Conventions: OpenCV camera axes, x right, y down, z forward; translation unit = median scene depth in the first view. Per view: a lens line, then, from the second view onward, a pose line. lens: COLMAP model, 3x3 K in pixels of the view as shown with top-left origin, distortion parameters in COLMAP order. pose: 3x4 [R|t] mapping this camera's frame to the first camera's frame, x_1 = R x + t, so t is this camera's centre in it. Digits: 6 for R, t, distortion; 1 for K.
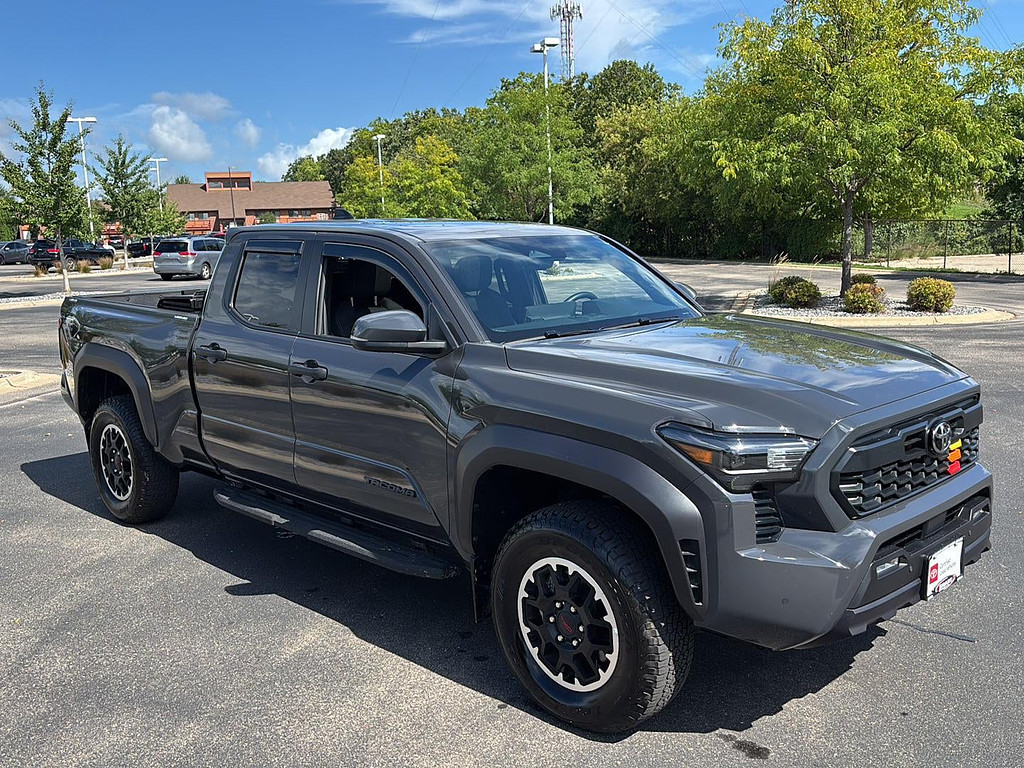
lens RADIAL K [[1002.3, 0, 512.5], [0, 1002.3, 385.2], [0, 0, 1]] dist [0.028864, -0.010576]
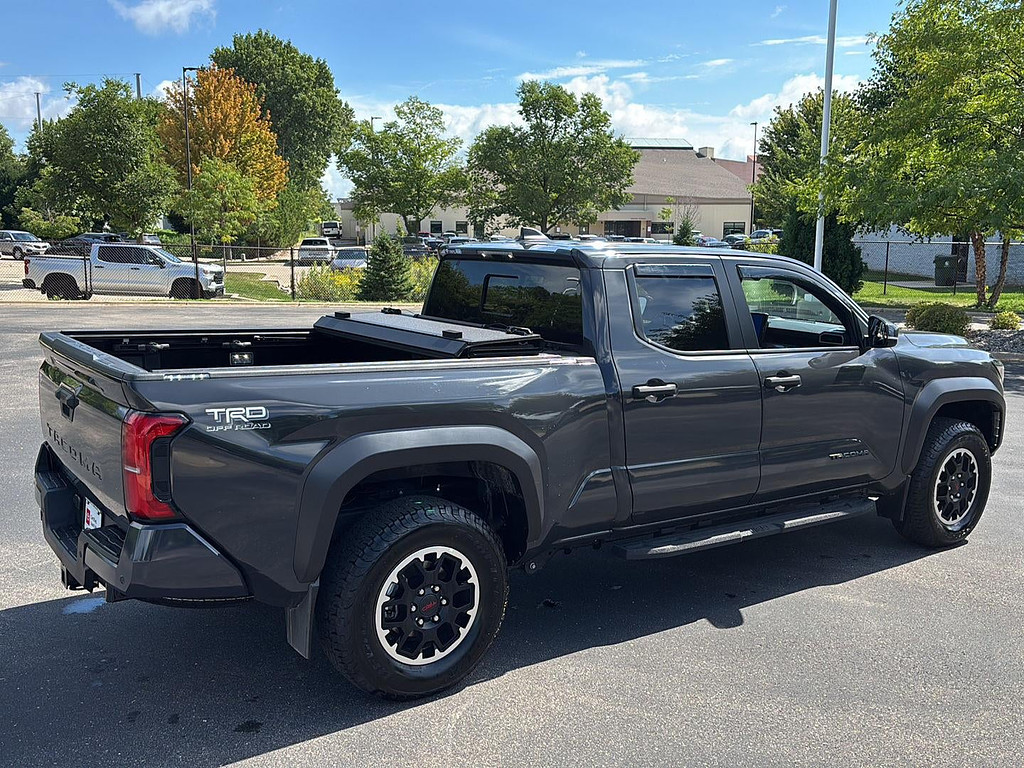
lens RADIAL K [[997.2, 0, 514.3], [0, 997.2, 362.5], [0, 0, 1]] dist [0.120847, -0.290548]
pose [[0.136197, -0.094089, 0.986204, -1.387174], [0.128317, 0.988770, 0.076613, -0.166026], [-0.982337, 0.116112, 0.146741, 1.148378]]
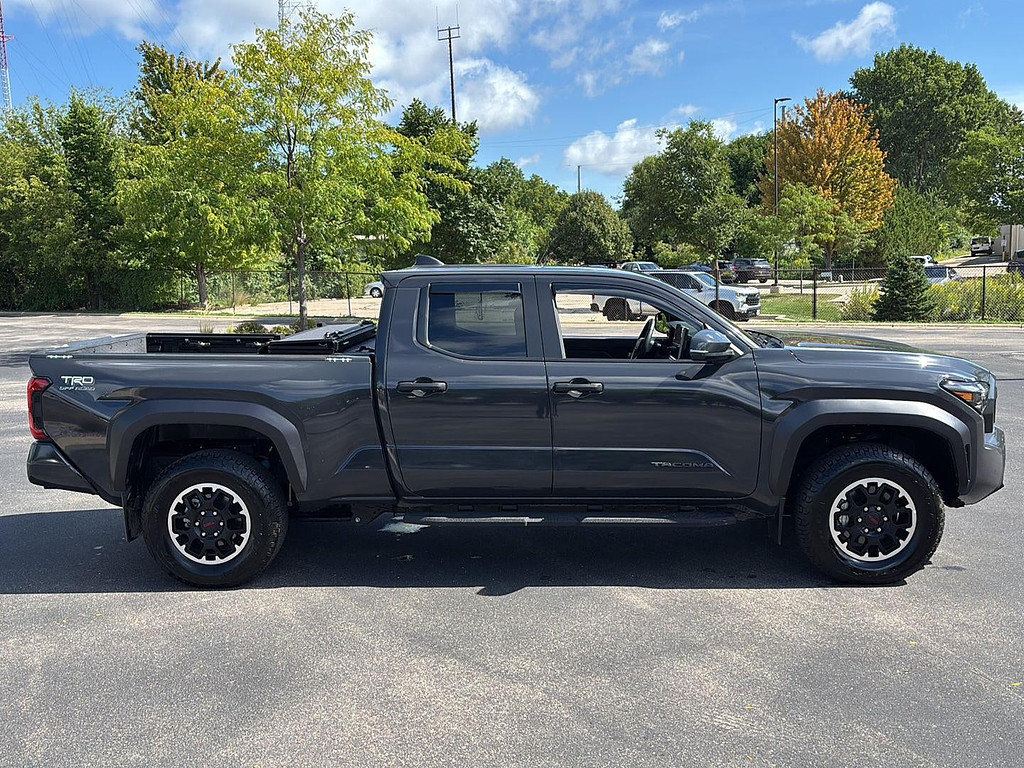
lens RADIAL K [[1002.3, 0, 512.5], [0, 1002.3, 385.2], [0, 0, 1]] dist [0.028864, -0.010576]
pose [[0.718953, -0.074717, 0.691032, -1.131743], [0.109001, 0.994024, -0.005928, -0.019960], [-0.686459, 0.079585, 0.722800, 0.177055]]
